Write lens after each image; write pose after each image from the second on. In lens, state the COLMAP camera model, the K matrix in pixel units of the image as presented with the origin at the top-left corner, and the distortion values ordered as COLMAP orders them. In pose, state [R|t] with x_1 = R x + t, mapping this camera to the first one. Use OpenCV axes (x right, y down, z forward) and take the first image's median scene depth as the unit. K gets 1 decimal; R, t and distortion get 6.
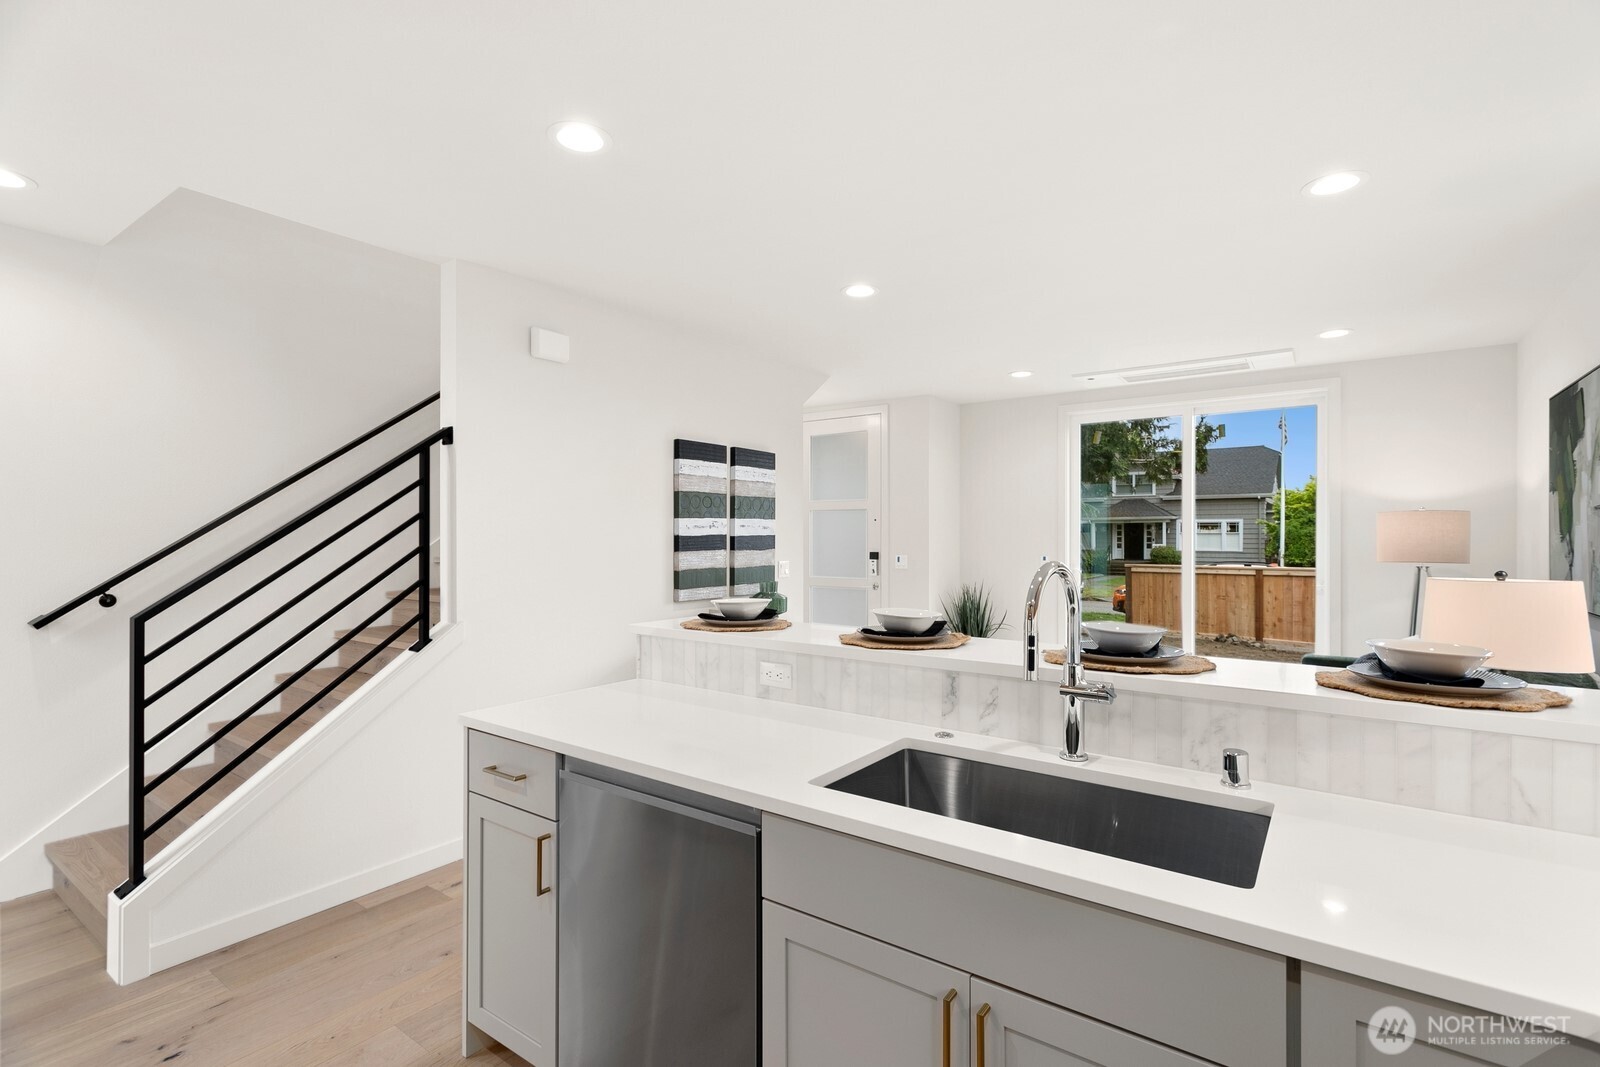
lens RADIAL K [[749.3, 0, 800.3], [0, 749.3, 535.1], [0, 0, 1]] dist [-0.000545, 0.001614]
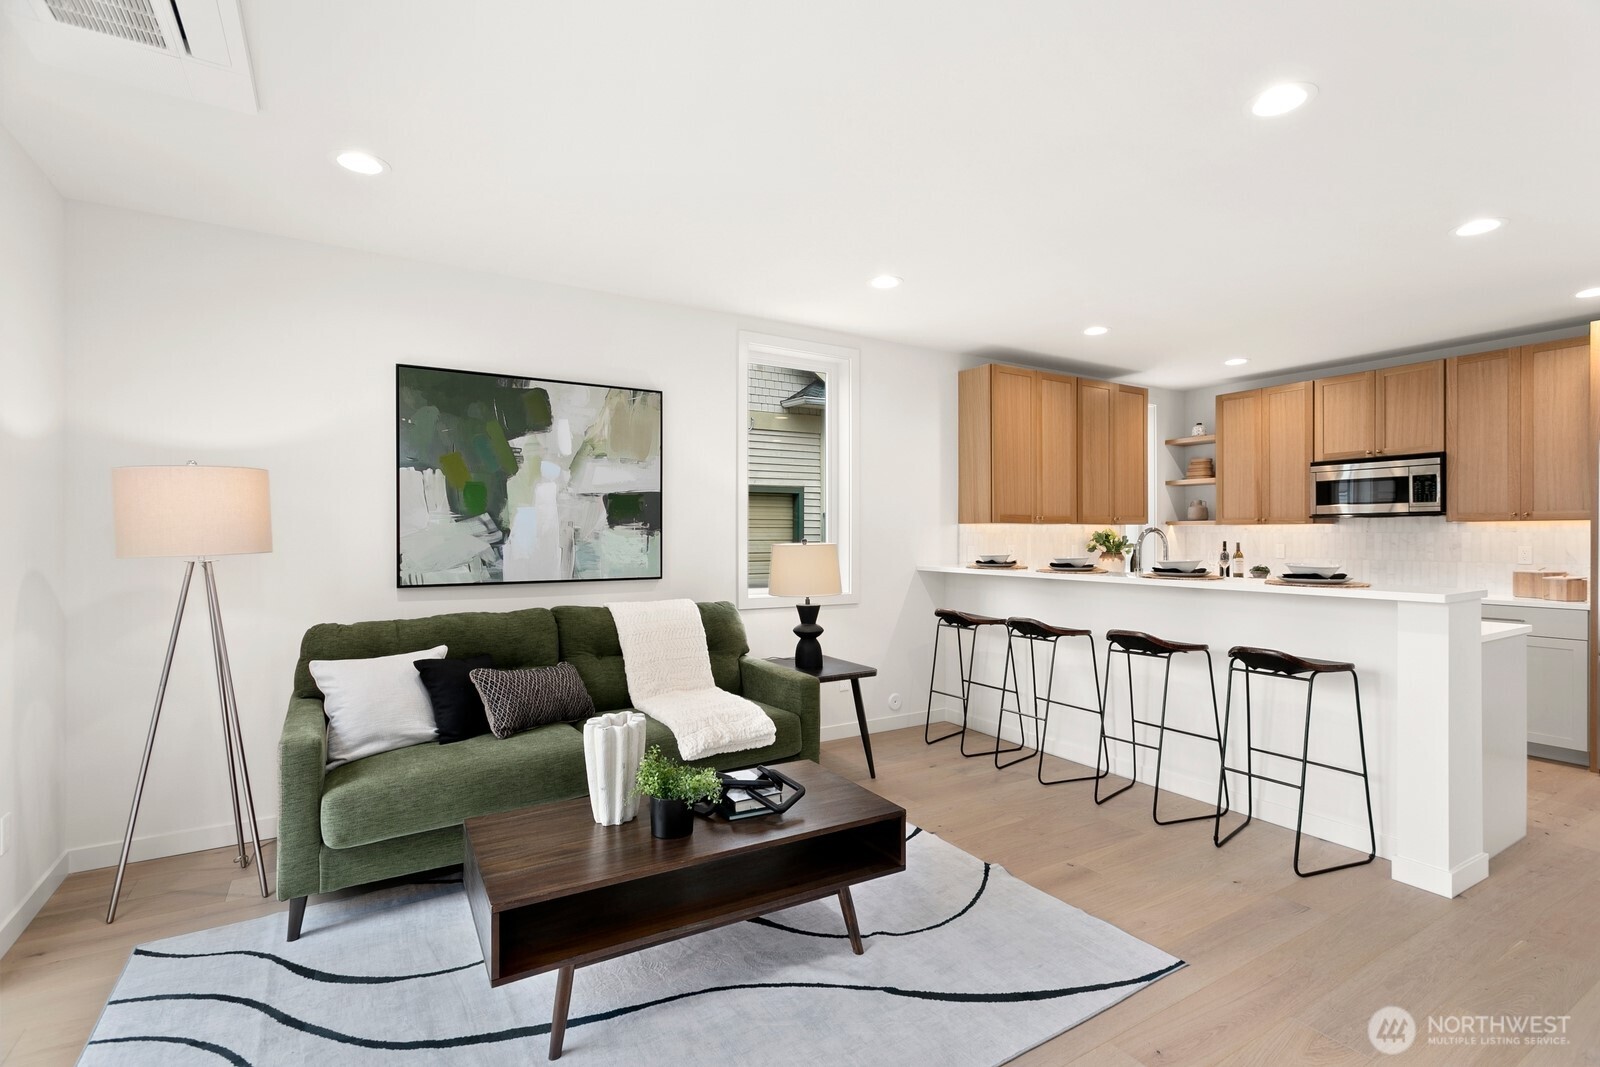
lens RADIAL K [[749.3, 0, 795.8], [0, 749.3, 536.1], [0, 0, 1]] dist [-0.000545, 0.001614]
pose [[-0.923294, -0.002231, 0.384088, 0.136447], [-0.000881, 0.999993, 0.003690, 0.015445], [-0.384094, 0.003068, -0.923289, 1.108475]]
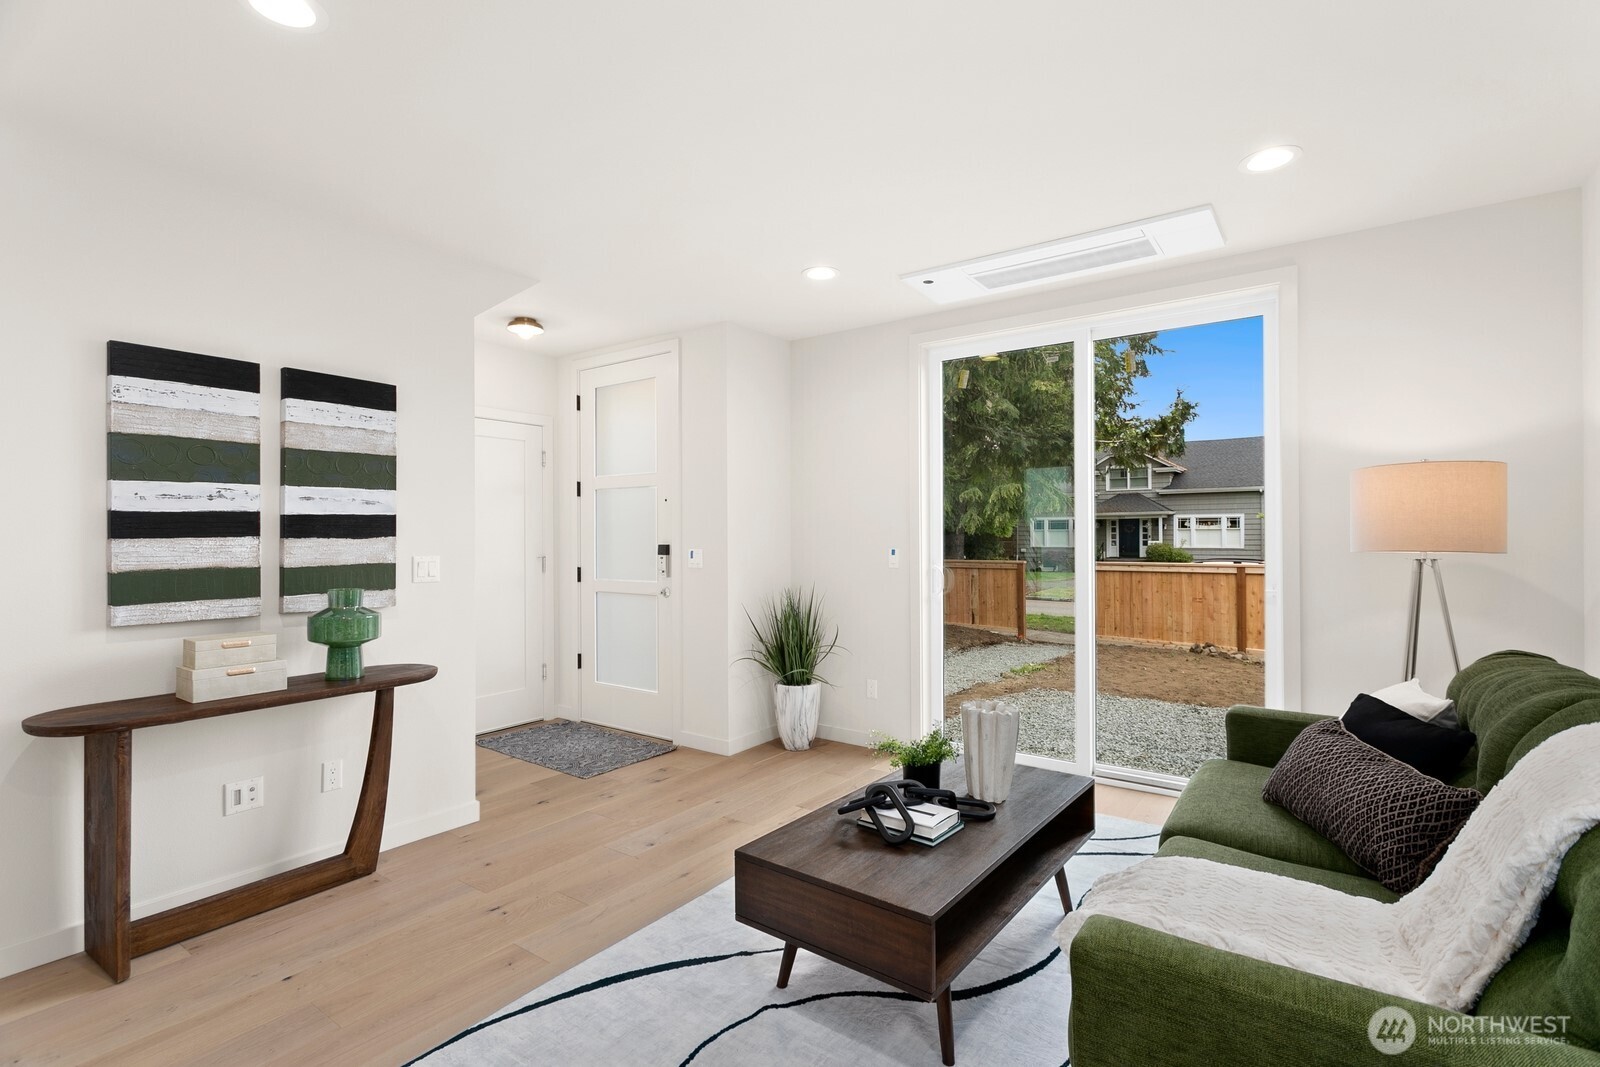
lens RADIAL K [[749.3, 0, 814.4], [0, 749.3, 528.9], [0, 0, 1]] dist [-0.000545, 0.001614]
pose [[0.999987, -0.005042, 0.000901, 0.294696], [0.005050, 0.999947, -0.008926, 0.017773], [-0.000856, 0.008931, 0.999960, 0.347236]]
